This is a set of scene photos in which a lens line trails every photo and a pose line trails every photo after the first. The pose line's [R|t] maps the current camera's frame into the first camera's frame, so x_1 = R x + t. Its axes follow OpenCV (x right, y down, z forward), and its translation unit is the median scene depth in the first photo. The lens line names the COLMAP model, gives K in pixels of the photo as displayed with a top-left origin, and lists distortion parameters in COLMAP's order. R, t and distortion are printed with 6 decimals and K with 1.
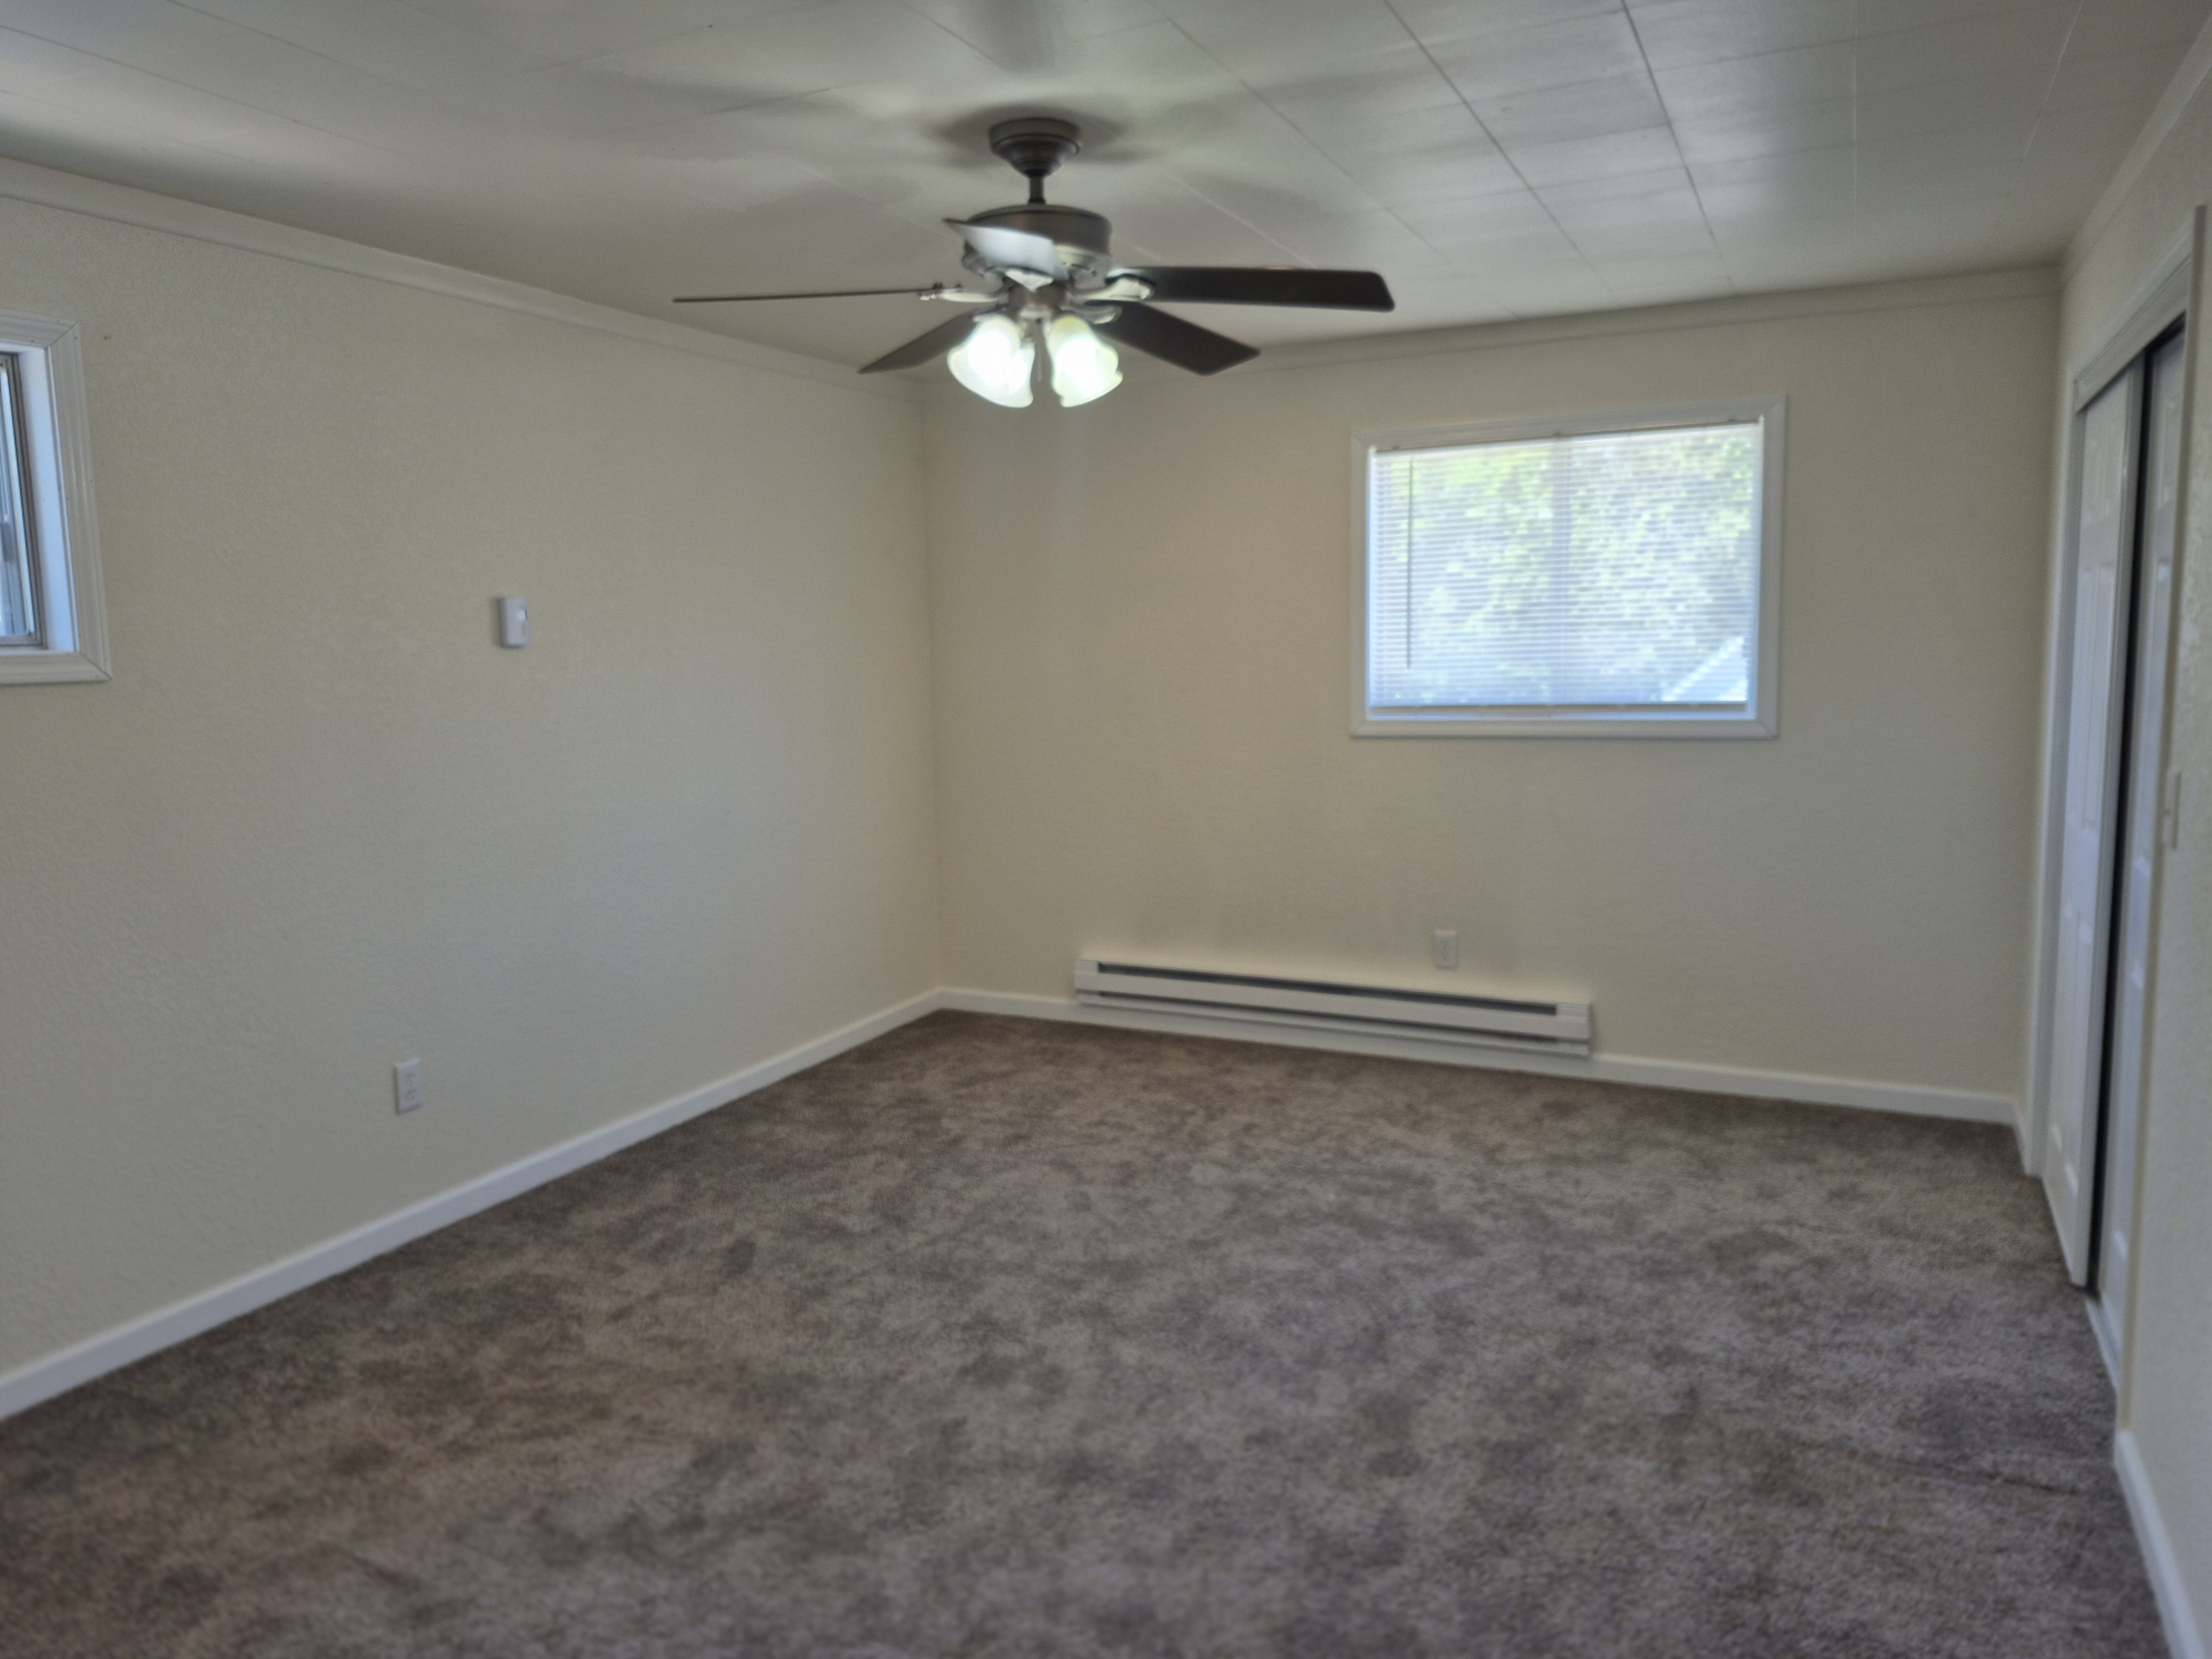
lens RADIAL K [[1553.7, 0, 1076.6], [0, 1553.7, 797.4], [0, 0, 1]] dist [0.122940, -0.152103]
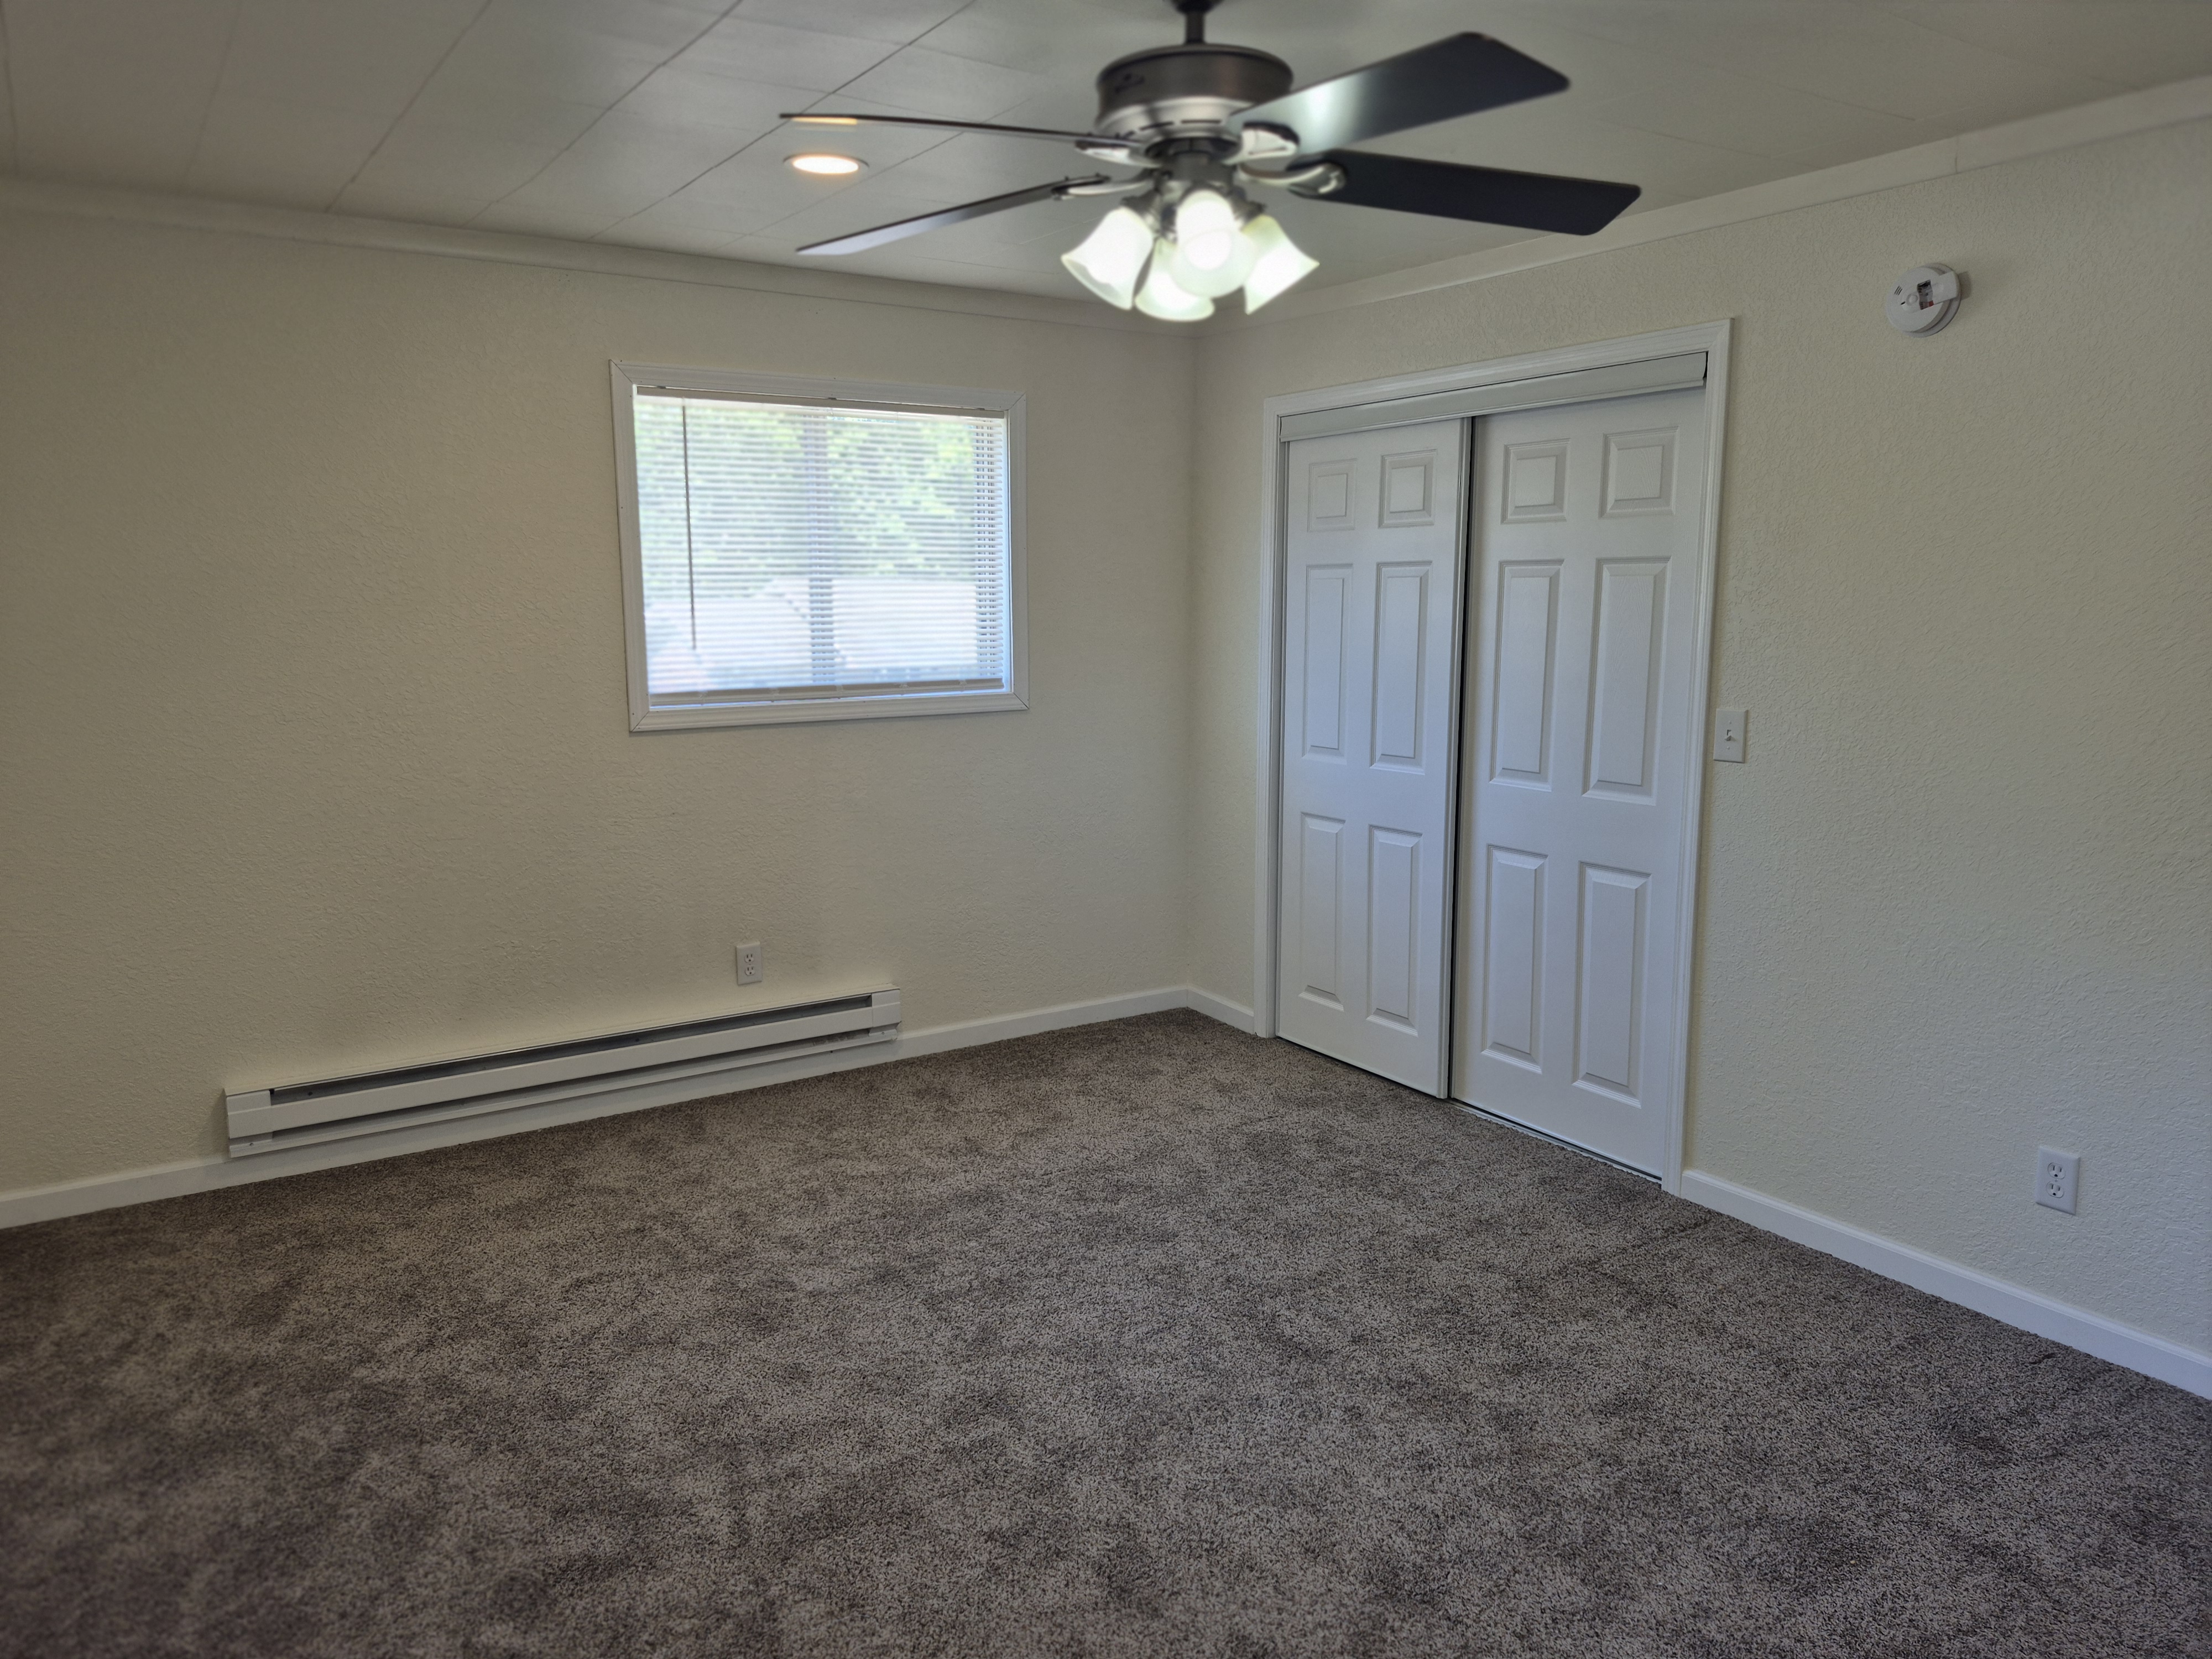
lens RADIAL K [[1553.7, 0, 1076.6], [0, 1553.7, 797.4], [0, 0, 1]] dist [0.122940, -0.152103]
pose [[0.518743, -0.100697, 0.848979, -0.477345], [0.084676, 0.994208, 0.066184, -0.046486], [-0.850726, 0.037556, 0.524265, 0.417177]]
